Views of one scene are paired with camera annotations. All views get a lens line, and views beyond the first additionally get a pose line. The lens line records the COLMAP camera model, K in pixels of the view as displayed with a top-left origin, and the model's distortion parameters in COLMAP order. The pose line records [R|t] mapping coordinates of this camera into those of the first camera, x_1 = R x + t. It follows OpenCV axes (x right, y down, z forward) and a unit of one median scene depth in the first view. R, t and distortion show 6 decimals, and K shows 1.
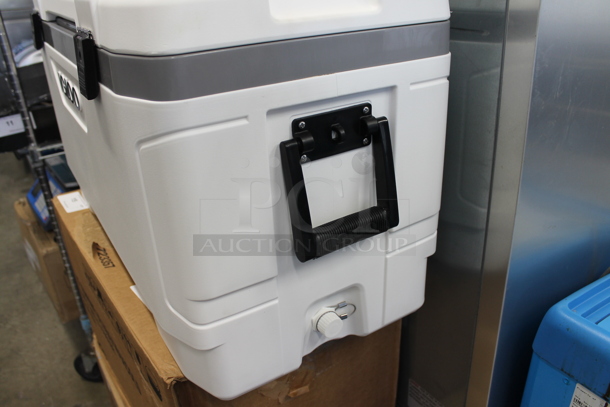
lens RADIAL K [[510.8, 0, 305.0], [0, 510.8, 203.5], [0, 0, 1]] dist [-0.150665, 0.124048]
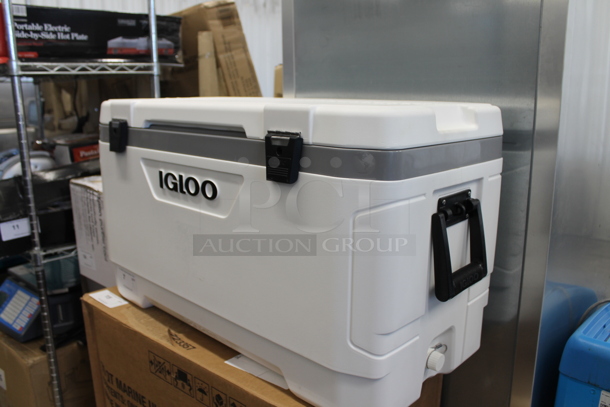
lens RADIAL K [[510.8, 0, 305.0], [0, 510.8, 203.5], [0, 0, 1]] dist [-0.150665, 0.124048]
pose [[0.968977, -0.007682, 0.247030, -0.571581], [0.065469, 0.971789, -0.226583, 0.115298], [-0.238321, 0.235727, 0.942144, -0.202198]]
